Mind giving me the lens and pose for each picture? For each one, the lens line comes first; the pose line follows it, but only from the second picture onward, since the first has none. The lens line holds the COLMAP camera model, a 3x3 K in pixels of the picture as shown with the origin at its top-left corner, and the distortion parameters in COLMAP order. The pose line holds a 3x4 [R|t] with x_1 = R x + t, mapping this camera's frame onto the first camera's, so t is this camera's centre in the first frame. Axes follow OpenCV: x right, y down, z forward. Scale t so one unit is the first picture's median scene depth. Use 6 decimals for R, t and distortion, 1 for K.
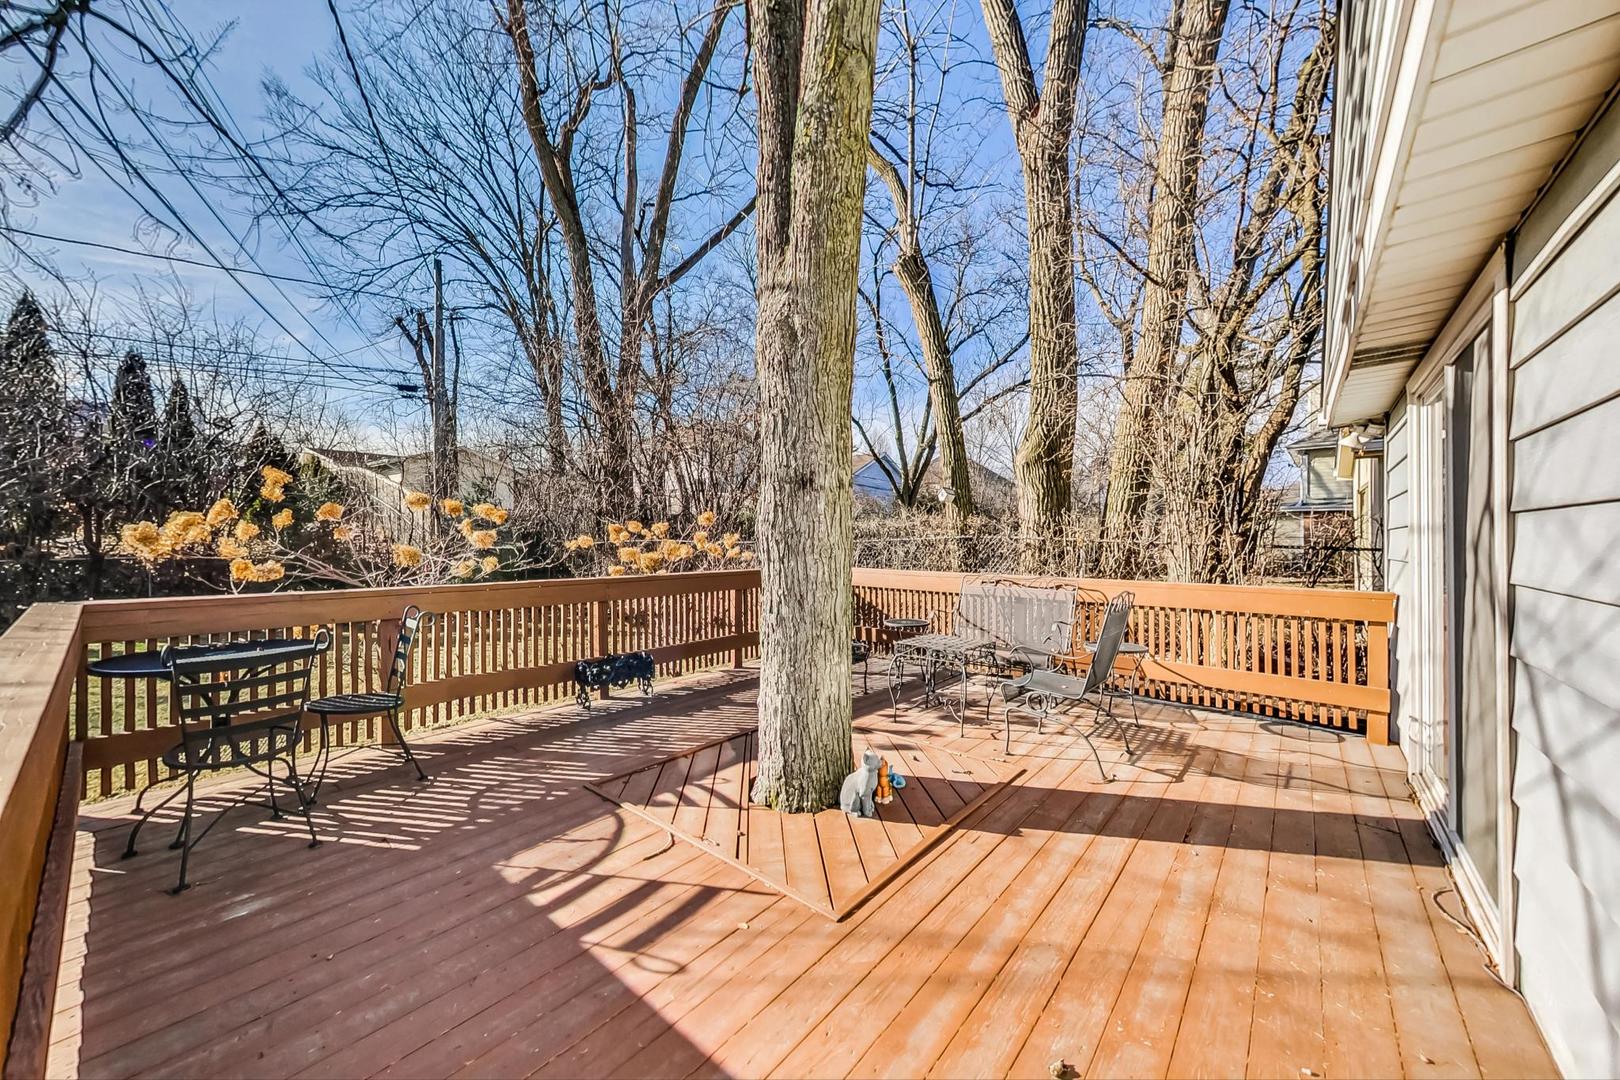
lens RADIAL K [[583.2, 0, 810.0], [0, 583.2, 540.0], [0, 0, 1]] dist [-0.010553, 0.000005]
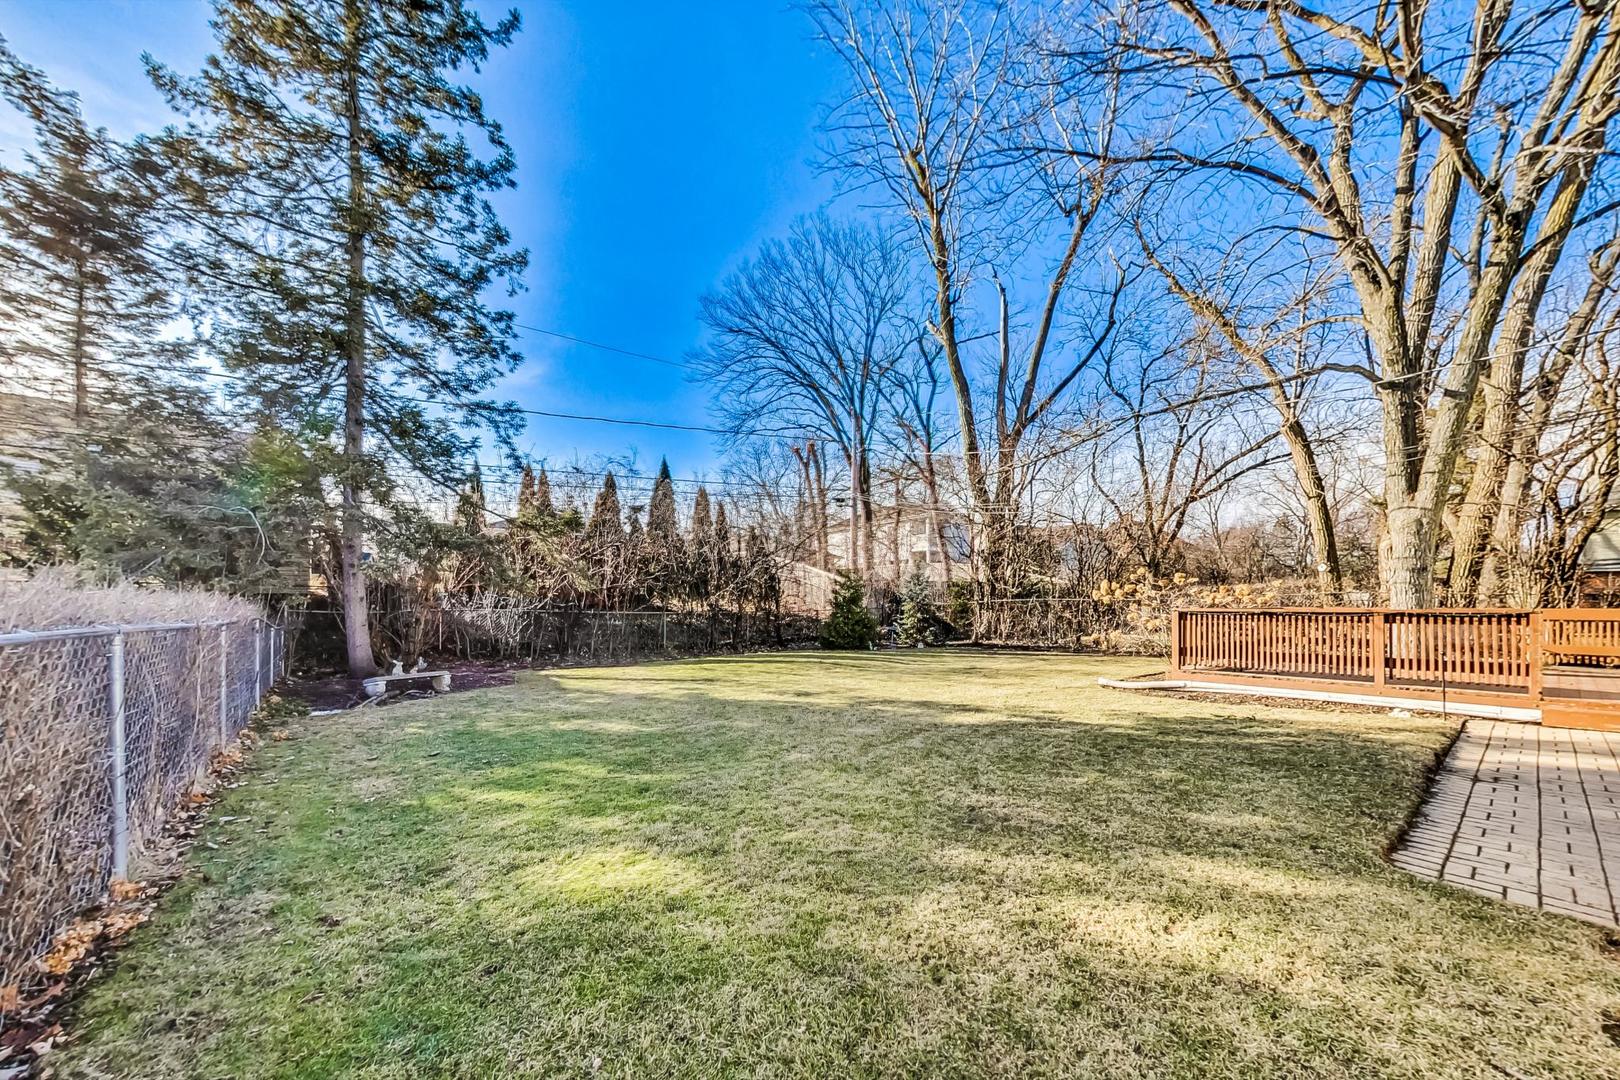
lens RADIAL K [[584.3, 0, 789.1], [0, 584.3, 604.0], [0, 0, 1]] dist [-0.008536, 0.000087]
pose [[0.976169, -0.002264, -0.216998, -0.785714], [0.001530, 0.999993, -0.003552, 0.025868], [0.217005, 0.003135, 0.976166, -0.818928]]
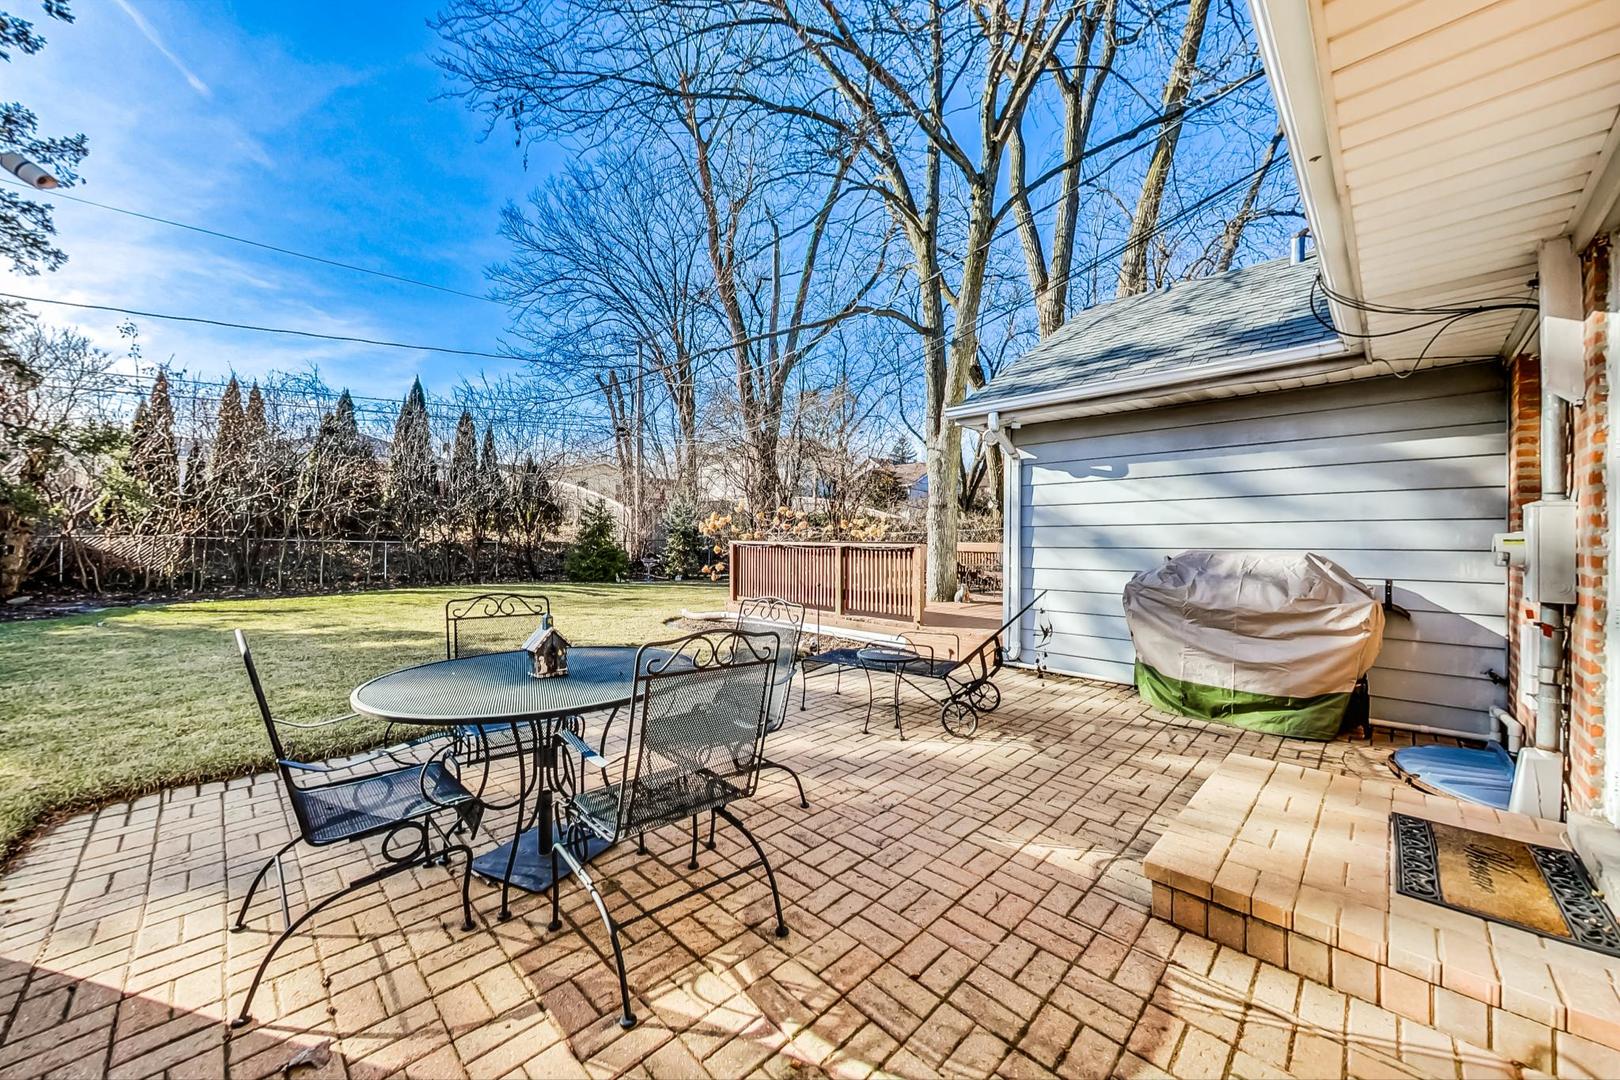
lens RADIAL K [[583.2, 0, 810.0], [0, 583.2, 540.0], [0, 0, 1]] dist [-0.010553, 0.000005]
pose [[0.996019, 0.007492, -0.088828, -0.139084], [-0.007565, 0.999971, -0.000491, 0.029723], [0.088822, 0.001161, 0.996047, -0.703564]]
